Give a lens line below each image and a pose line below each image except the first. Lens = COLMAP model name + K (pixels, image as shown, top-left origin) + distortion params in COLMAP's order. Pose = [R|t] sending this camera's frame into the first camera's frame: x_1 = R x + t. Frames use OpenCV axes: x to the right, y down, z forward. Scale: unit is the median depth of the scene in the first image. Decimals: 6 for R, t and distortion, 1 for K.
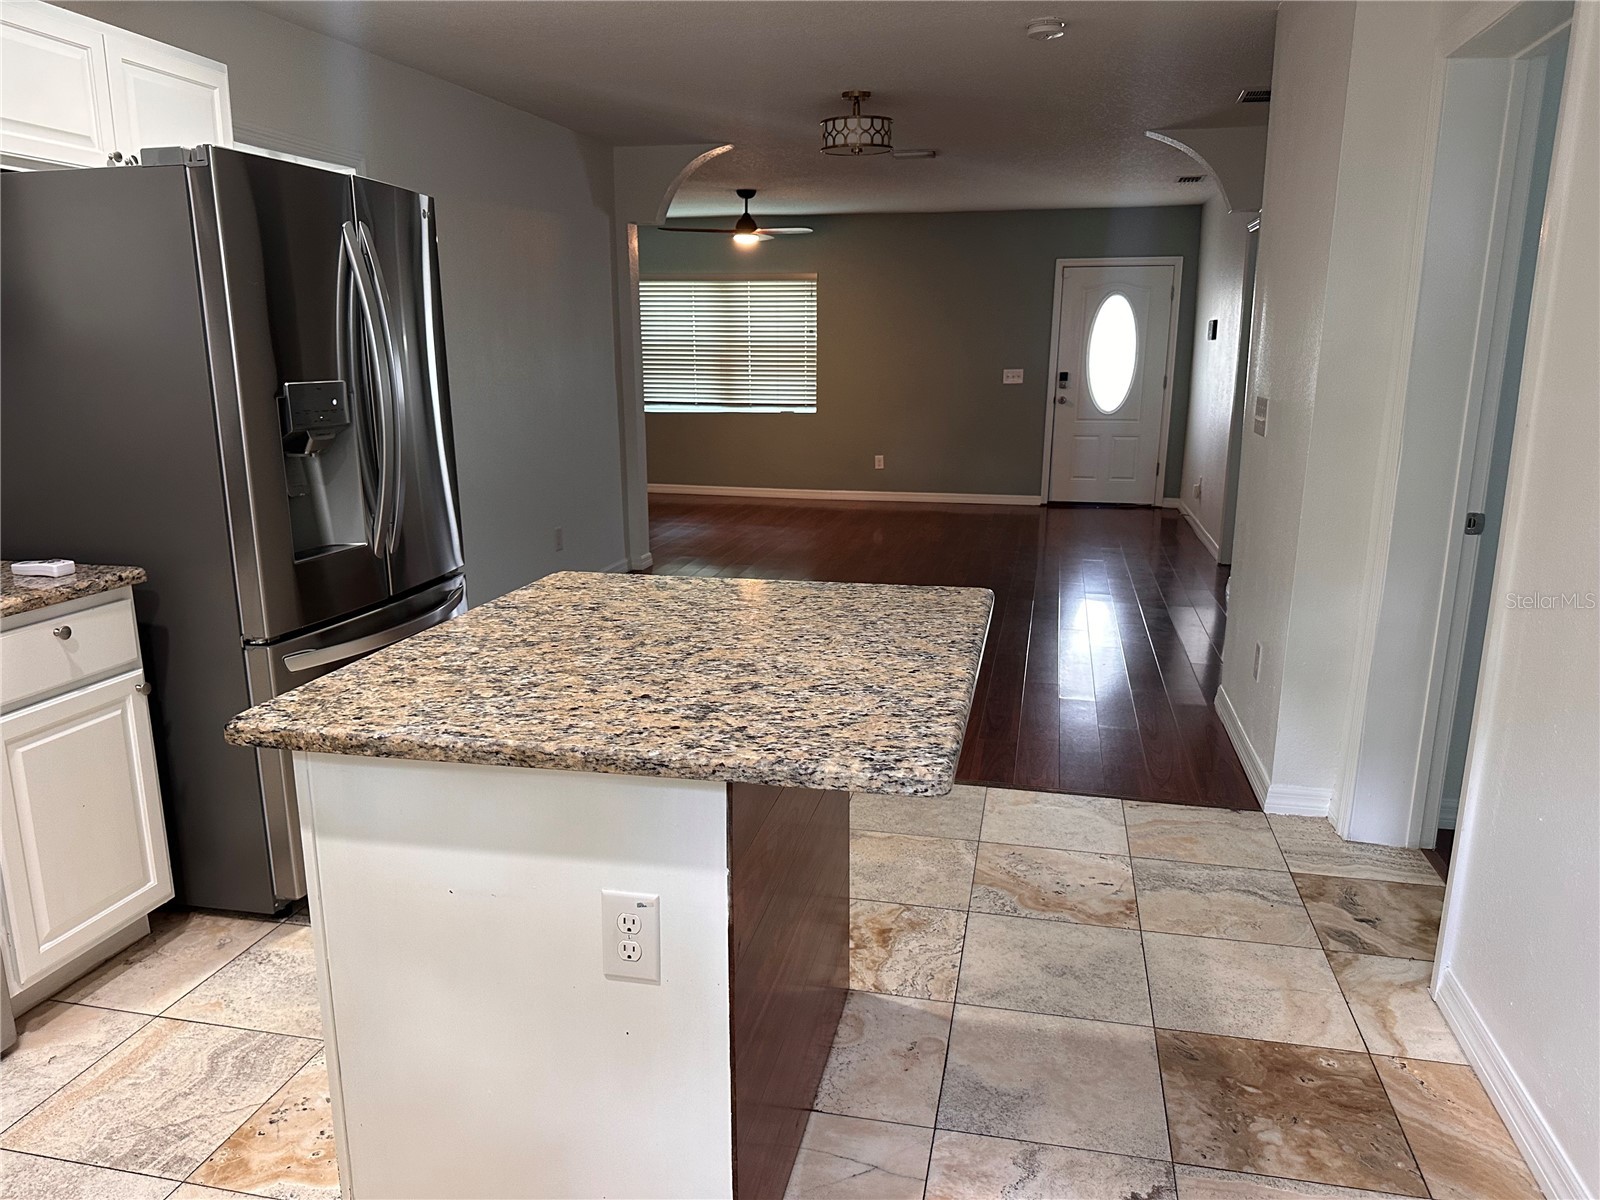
lens RADIAL K [[1103.5, 0, 783.2], [0, 1103.5, 647.0], [0, 0, 1]] dist [-0.006289, -0.023377]
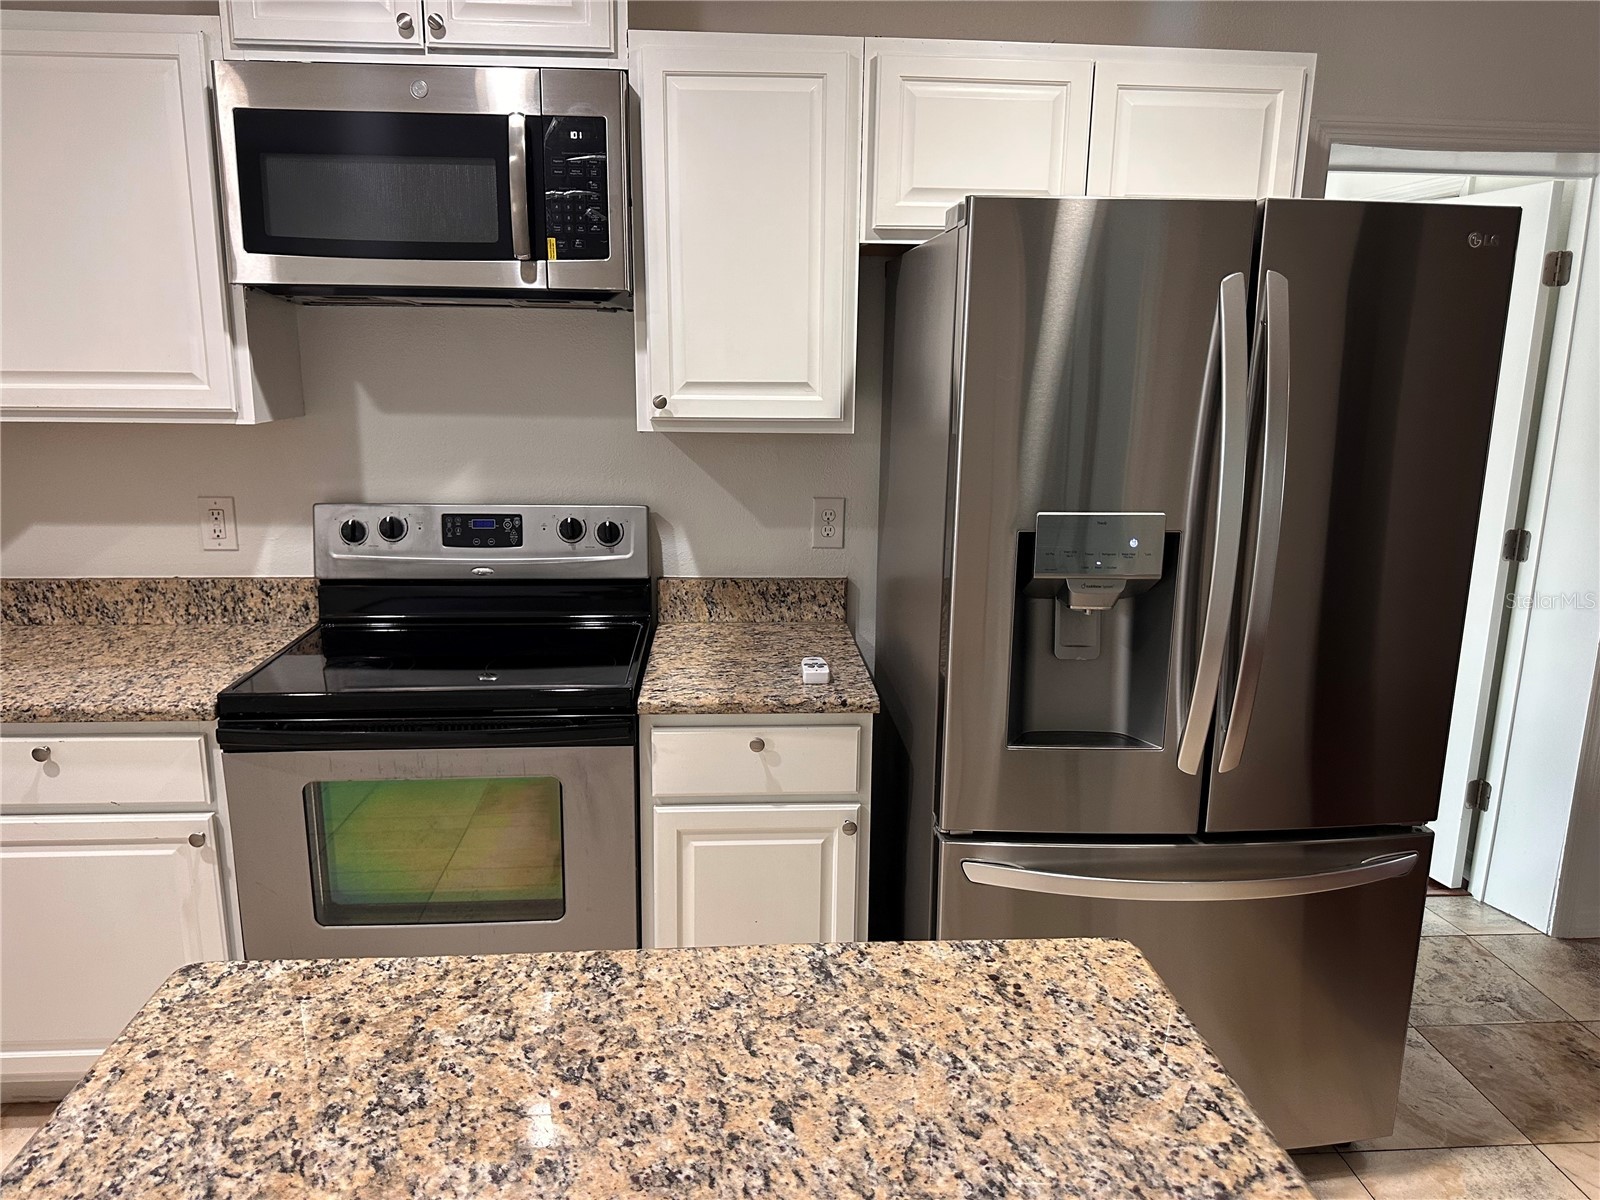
lens RADIAL K [[1124.4, 0, 798.1], [0, 1124.4, 616.0], [0, 0, 1]] dist [0.047448, -0.058280]
pose [[0.296332, 0.220451, -0.929295, 0.046068], [-0.259408, 0.954998, 0.143829, -0.053960], [0.919181, 0.198445, 0.340184, 0.138008]]
